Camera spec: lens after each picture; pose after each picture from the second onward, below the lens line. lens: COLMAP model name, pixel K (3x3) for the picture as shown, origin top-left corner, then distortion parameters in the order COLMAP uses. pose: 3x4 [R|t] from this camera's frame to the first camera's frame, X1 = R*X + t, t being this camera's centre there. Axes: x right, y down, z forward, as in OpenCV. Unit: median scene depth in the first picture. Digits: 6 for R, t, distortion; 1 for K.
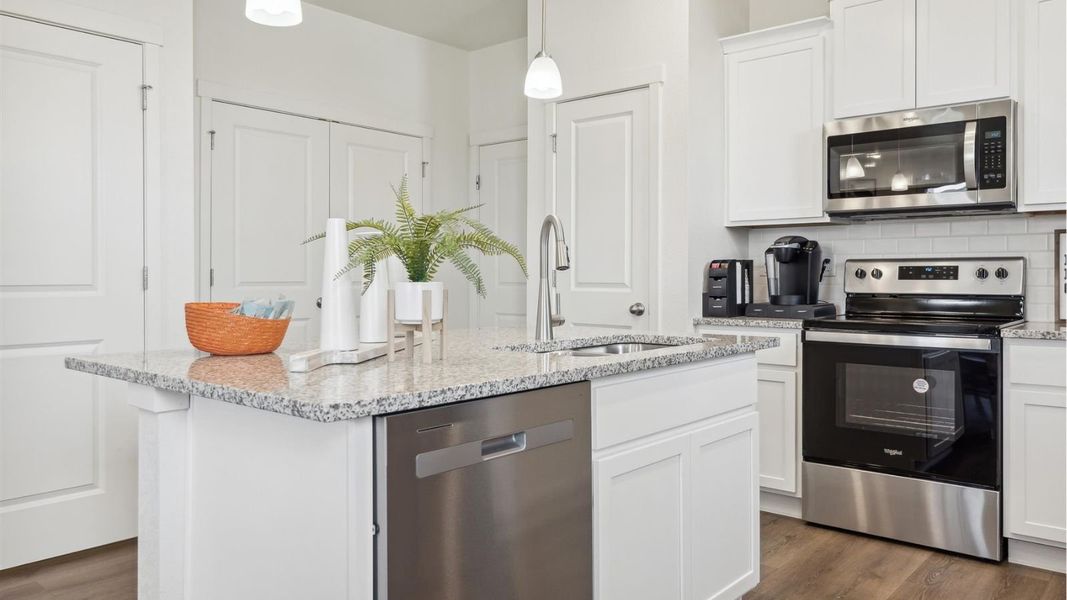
lens RADIAL K [[799.8, 0, 534.2], [0, 799.8, 306.5], [0, 0, 1]] dist [0.055284, 0.000877]
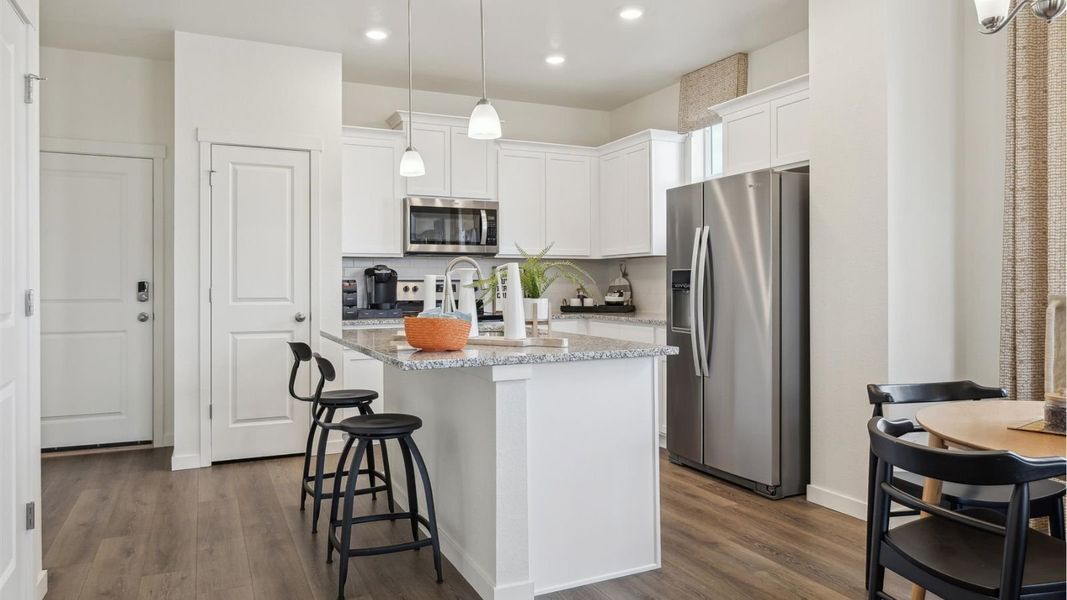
lens RADIAL K [[738.6, 0, 533.6], [0, 738.6, 293.1], [0, 0, 1]] dist [0.003600, 0.000543]
pose [[0.442322, -0.007928, 0.896821, -0.809791], [0.032639, 0.999441, -0.007263, -0.015220], [-0.896262, 0.032484, 0.442333, 0.123407]]
